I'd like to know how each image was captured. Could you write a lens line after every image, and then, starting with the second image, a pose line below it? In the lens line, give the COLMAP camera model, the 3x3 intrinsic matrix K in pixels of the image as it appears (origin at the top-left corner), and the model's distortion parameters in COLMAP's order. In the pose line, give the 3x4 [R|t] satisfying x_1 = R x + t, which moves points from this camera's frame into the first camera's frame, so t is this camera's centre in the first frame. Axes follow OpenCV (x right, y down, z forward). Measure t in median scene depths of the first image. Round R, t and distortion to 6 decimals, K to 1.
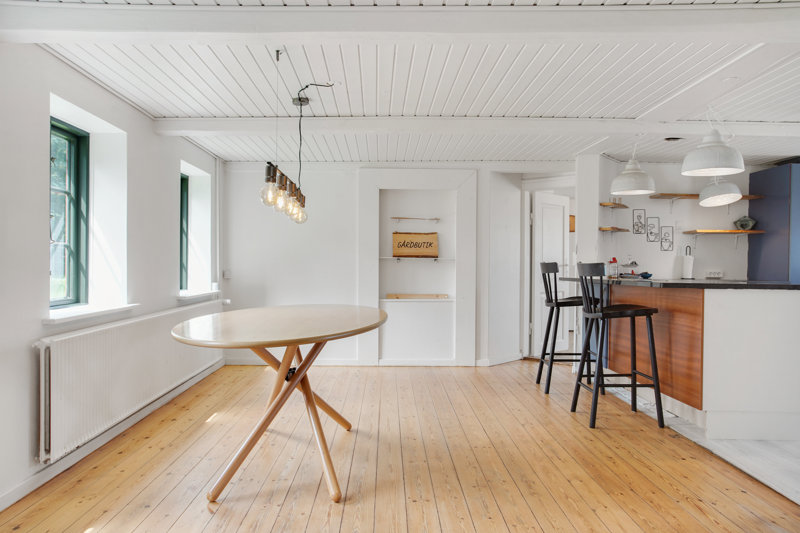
lens RADIAL K [[597.8, 0, 395.3], [0, 597.8, 265.1], [0, 0, 1]] dist [-0.004793, 0.000248]
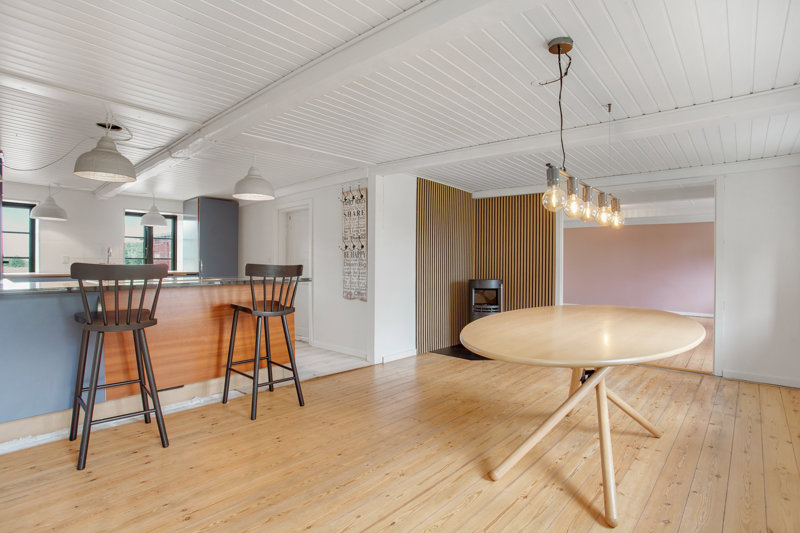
lens RADIAL K [[391.6, 0, 395.0], [0, 391.6, 259.9], [0, 0, 1]] dist [-0.012811, 0.000274]
pose [[-0.722410, -0.003891, 0.691454, -0.215560], [-0.012209, 0.999900, -0.007129, -0.007489], [-0.691357, -0.013592, -0.722386, 0.928697]]
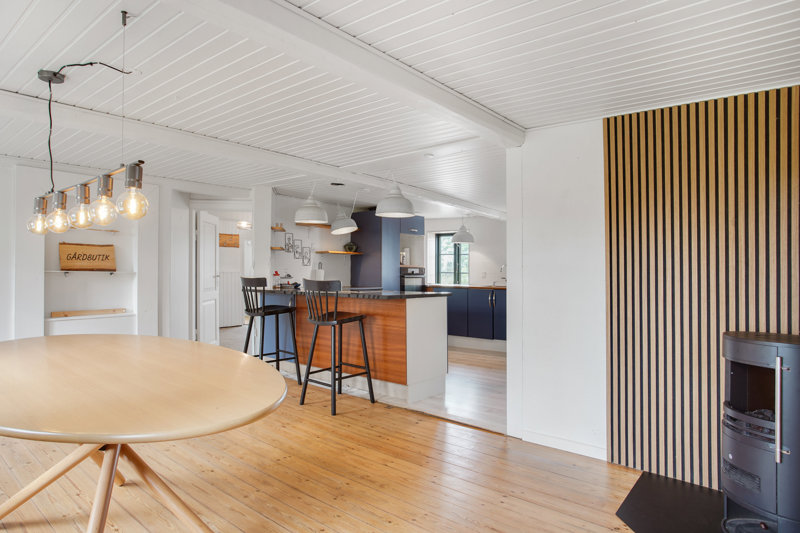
lens RADIAL K [[464.8, 0, 400.0], [0, 464.8, 266.5], [0, 0, 1]] dist [-0.041463, 0.001887]
pose [[0.648007, 0.005800, 0.761612, -0.199185], [-0.003365, 0.999983, -0.004752, -0.018684], [-0.761627, 0.000516, 0.648015, 0.181472]]
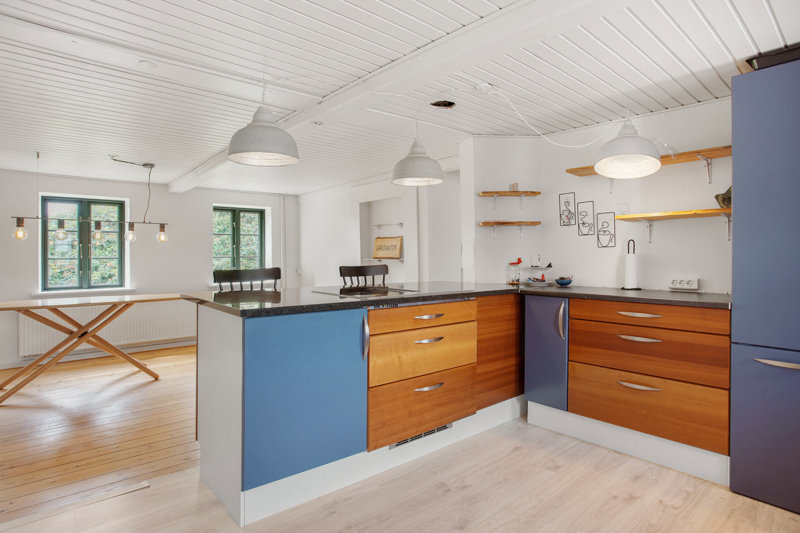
lens RADIAL K [[422.1, 0, 400.0], [0, 422.1, 266.5], [0, 0, 1]] dist [-0.001033, 0.000024]
pose [[0.644620, 0.008622, -0.764454, 0.697104], [0.006903, 0.999830, 0.017097, -0.012418], [0.764472, -0.016297, 0.644451, 0.513950]]
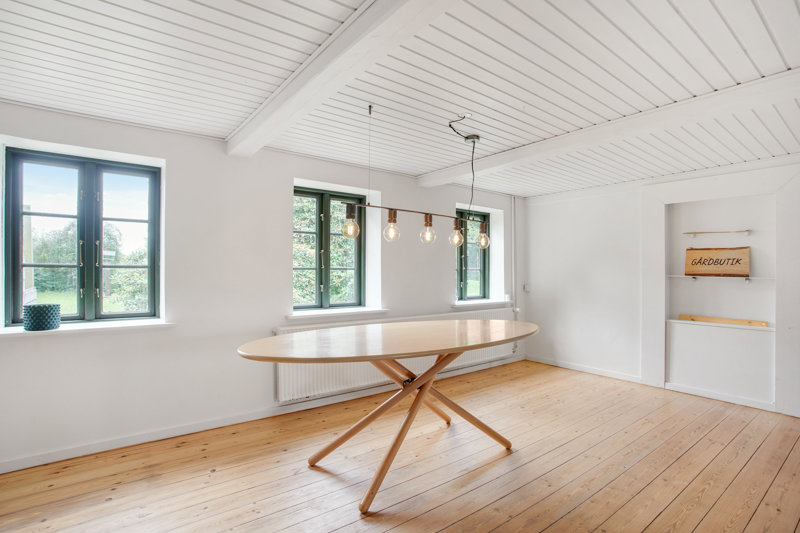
lens RADIAL K [[395.6, 0, 375.4], [0, 395.6, 268.6], [0, 0, 1]] dist [-0.028409, 0.000532]
pose [[0.575983, -0.001834, -0.817460, 0.219399], [-0.005267, 0.999968, -0.005954, -0.018624], [0.817445, 0.007735, 0.575955, 0.267527]]
